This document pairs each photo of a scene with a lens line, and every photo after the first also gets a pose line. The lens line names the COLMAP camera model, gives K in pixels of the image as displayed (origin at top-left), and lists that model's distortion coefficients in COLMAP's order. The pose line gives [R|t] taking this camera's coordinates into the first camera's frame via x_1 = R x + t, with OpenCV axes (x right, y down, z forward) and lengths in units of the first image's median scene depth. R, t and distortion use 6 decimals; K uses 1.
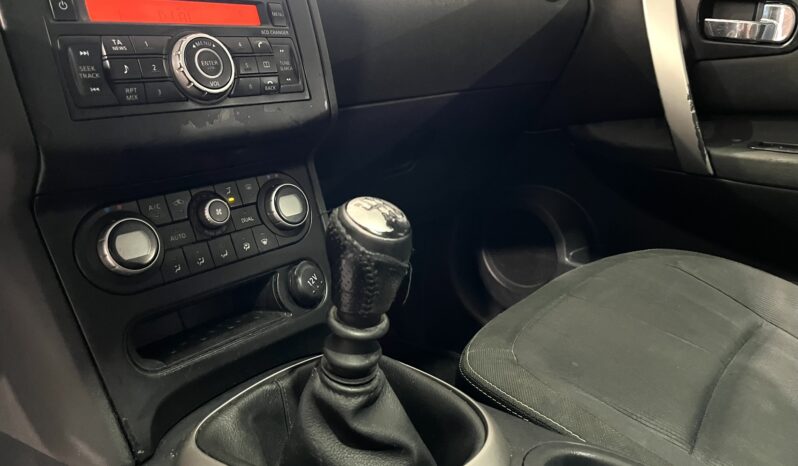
lens RADIAL K [[677.3, 0, 375.2], [0, 677.3, 245.8], [0, 0, 1]] dist [0.005711, -0.000581]
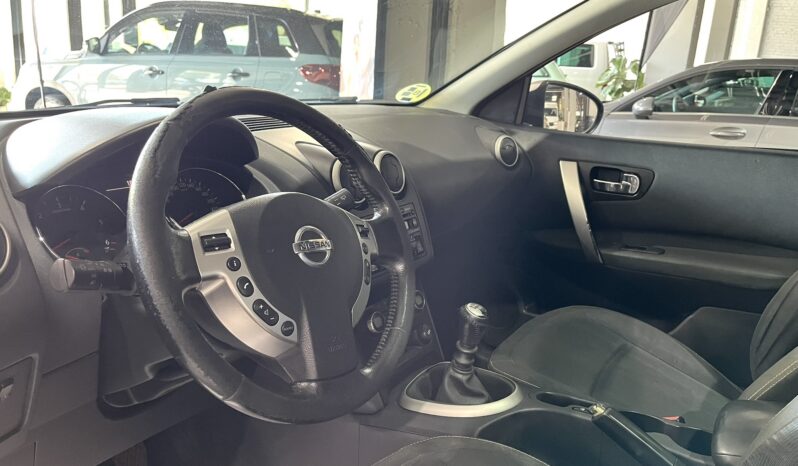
lens RADIAL K [[639.8, 0, 382.4], [0, 639.8, 234.3], [0, 0, 1]] dist [-0.000485, -0.005603]
pose [[0.995491, -0.023319, 0.091948, -0.263443], [0.030974, 0.996091, -0.082725, -0.062206], [-0.089660, 0.085199, 0.992322, -0.700079]]
